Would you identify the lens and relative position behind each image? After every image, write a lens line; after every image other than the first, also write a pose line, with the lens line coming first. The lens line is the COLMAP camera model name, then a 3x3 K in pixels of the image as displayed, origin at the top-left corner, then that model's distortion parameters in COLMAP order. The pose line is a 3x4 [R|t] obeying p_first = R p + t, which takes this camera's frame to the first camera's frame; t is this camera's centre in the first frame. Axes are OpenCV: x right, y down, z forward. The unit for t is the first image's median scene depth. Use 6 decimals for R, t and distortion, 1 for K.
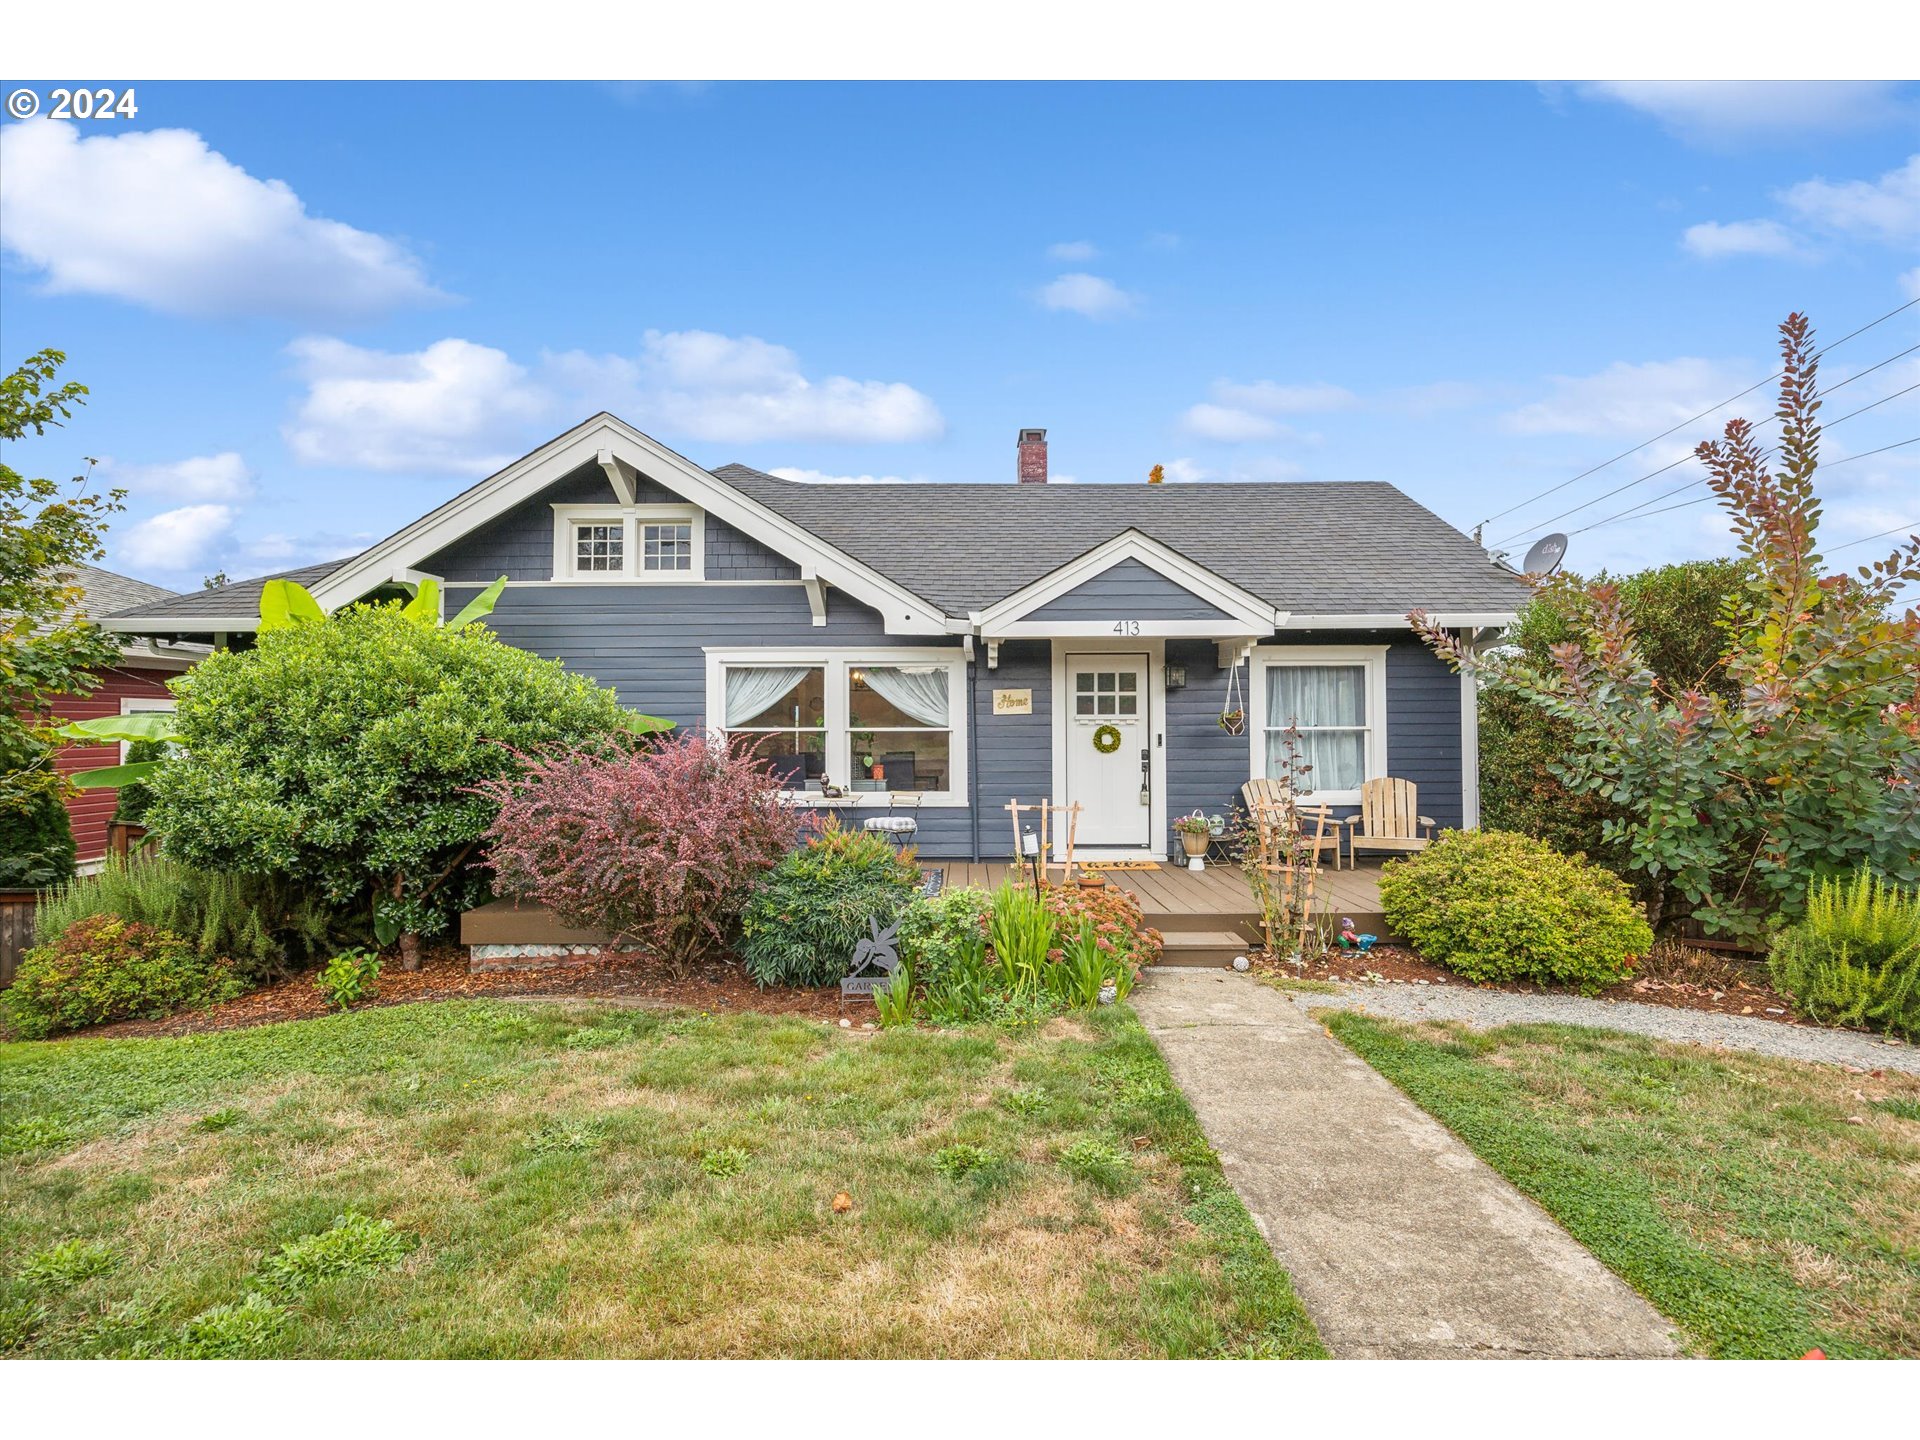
lens RADIAL K [[903.7, 0, 955.0], [0, 903.7, 677.5], [0, 0, 1]] dist [-0.013530, 0.000419]
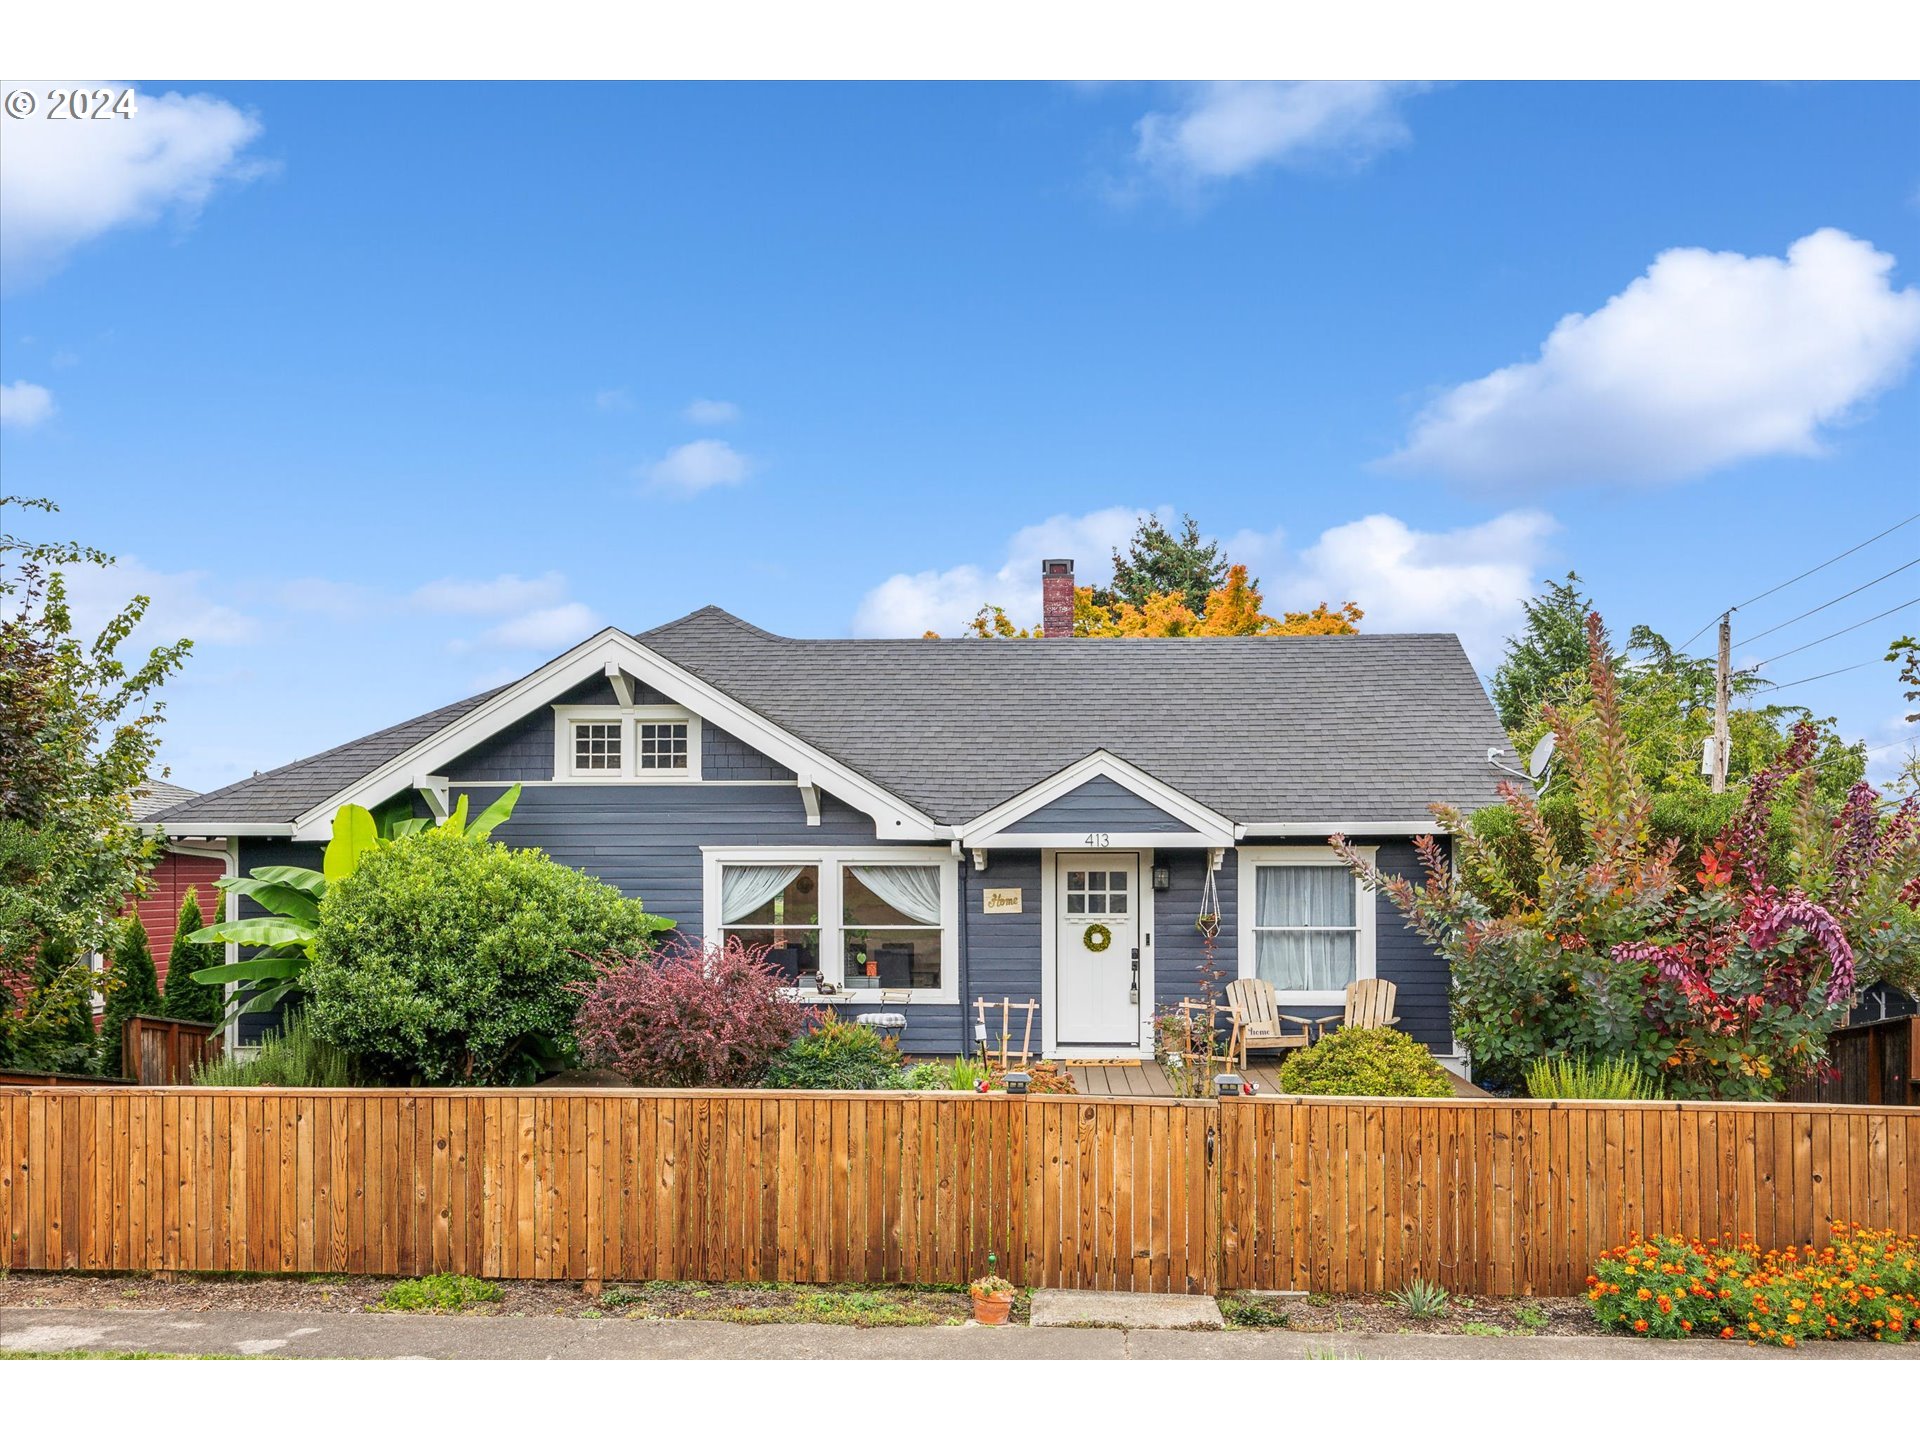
lens RADIAL K [[1723.6, 0, 954.8], [0, 1723.6, 737.1], [0, 0, 1]] dist [0.002907, 0.004227]
pose [[0.998818, -0.000689, -0.048604, 0.105020], [0.000046, 0.999912, -0.013243, -0.132469], [0.048609, 0.013225, 0.998730, -0.947841]]
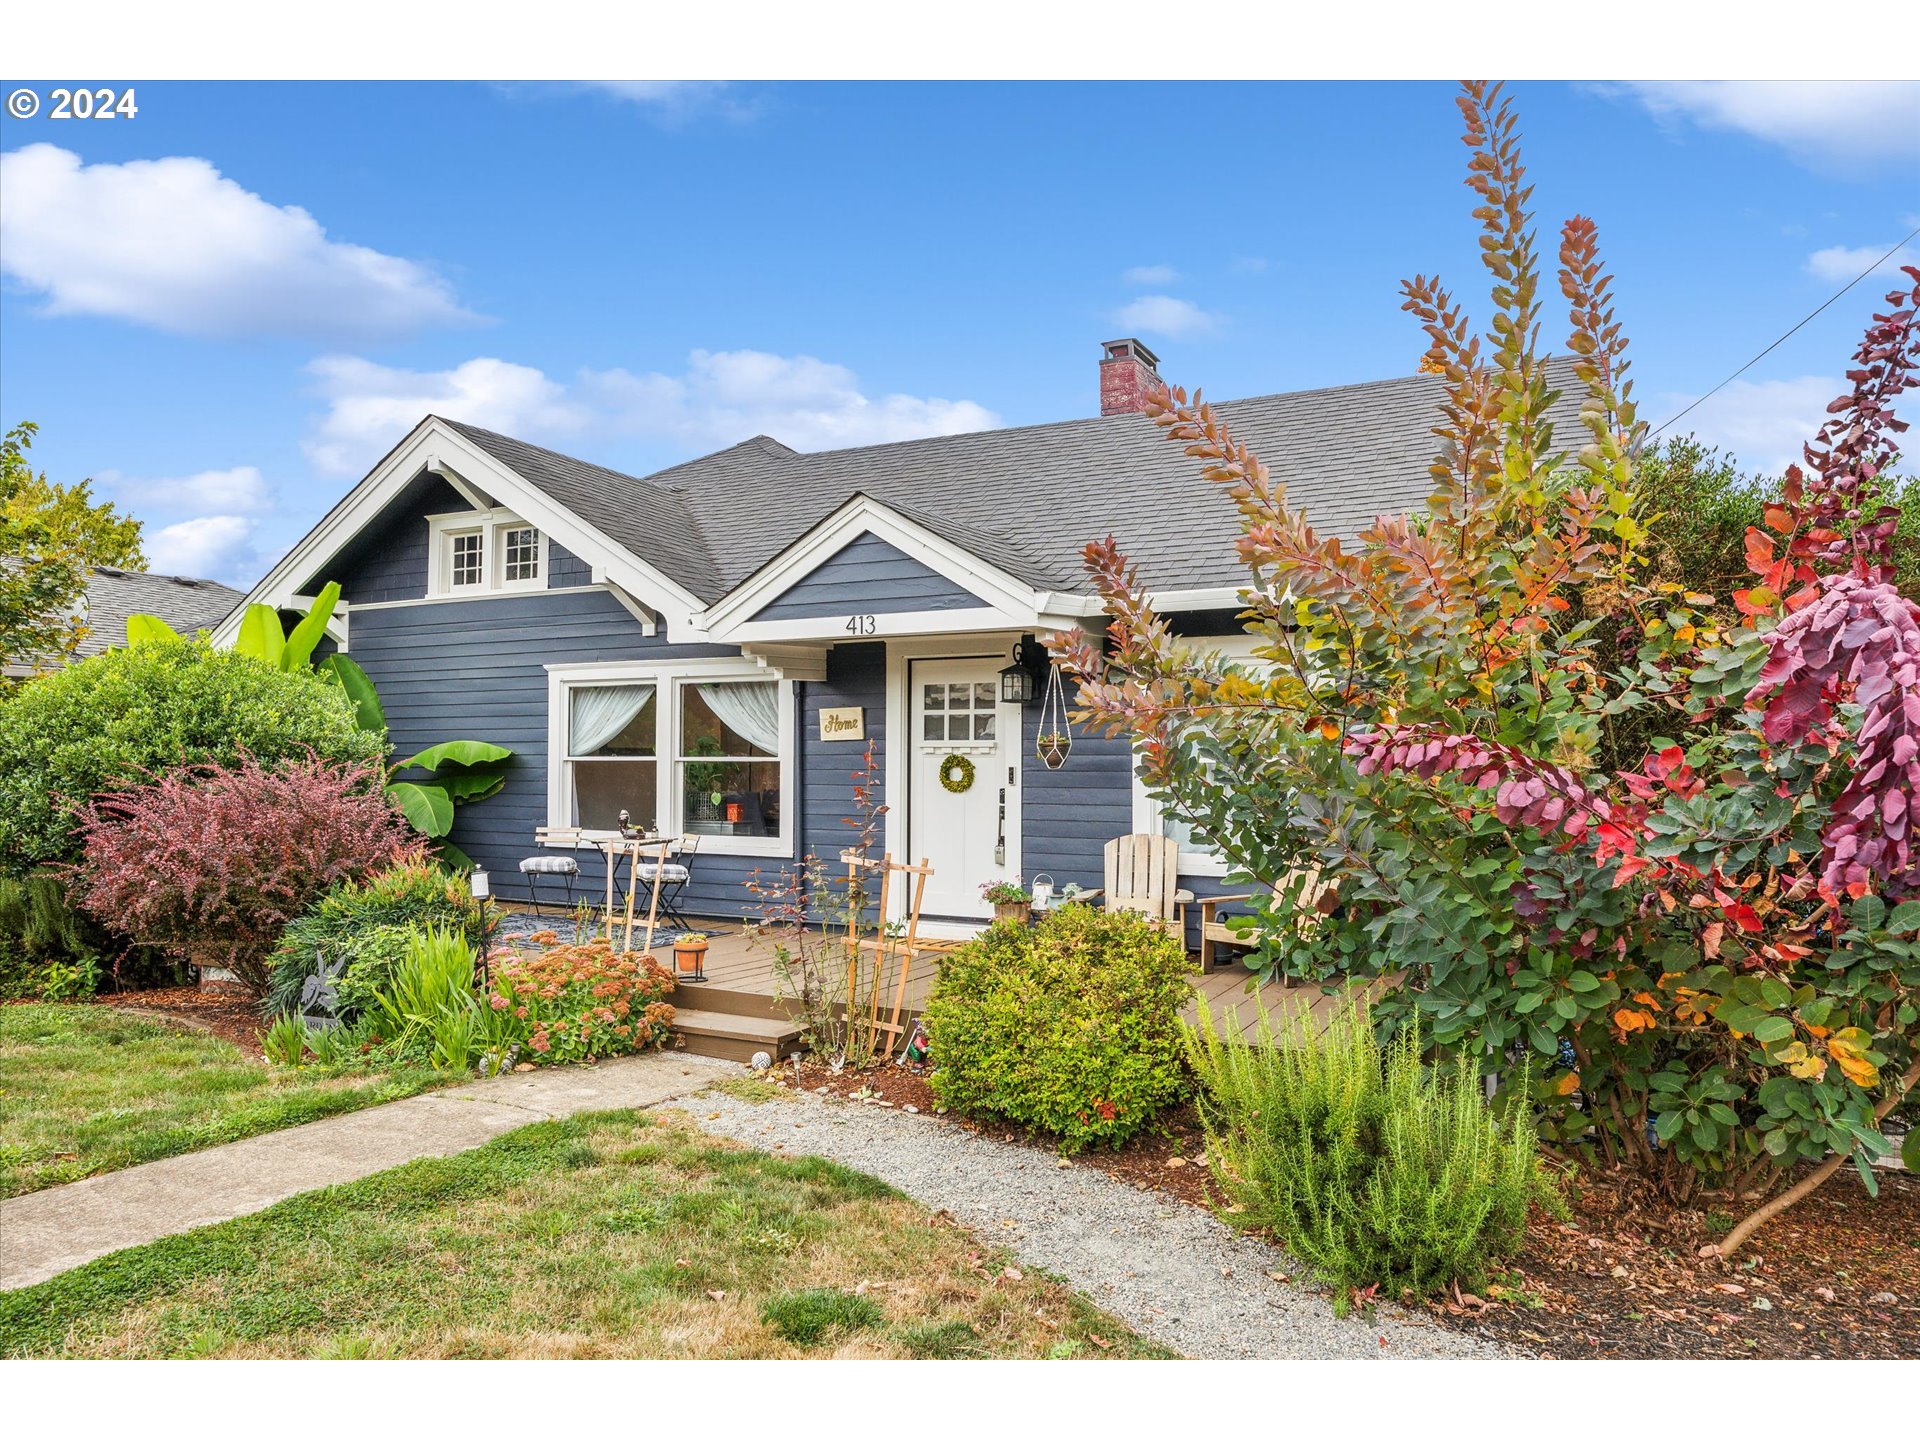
lens RADIAL K [[1297.5, 0, 961.2], [0, 1297.5, 677.9], [0, 0, 1]] dist [-0.002005, 0.001932]
pose [[0.888080, -0.024149, -0.459055, 0.670893], [0.018036, 0.999681, -0.017696, 0.009051], [0.459336, 0.007436, 0.888232, 0.061751]]
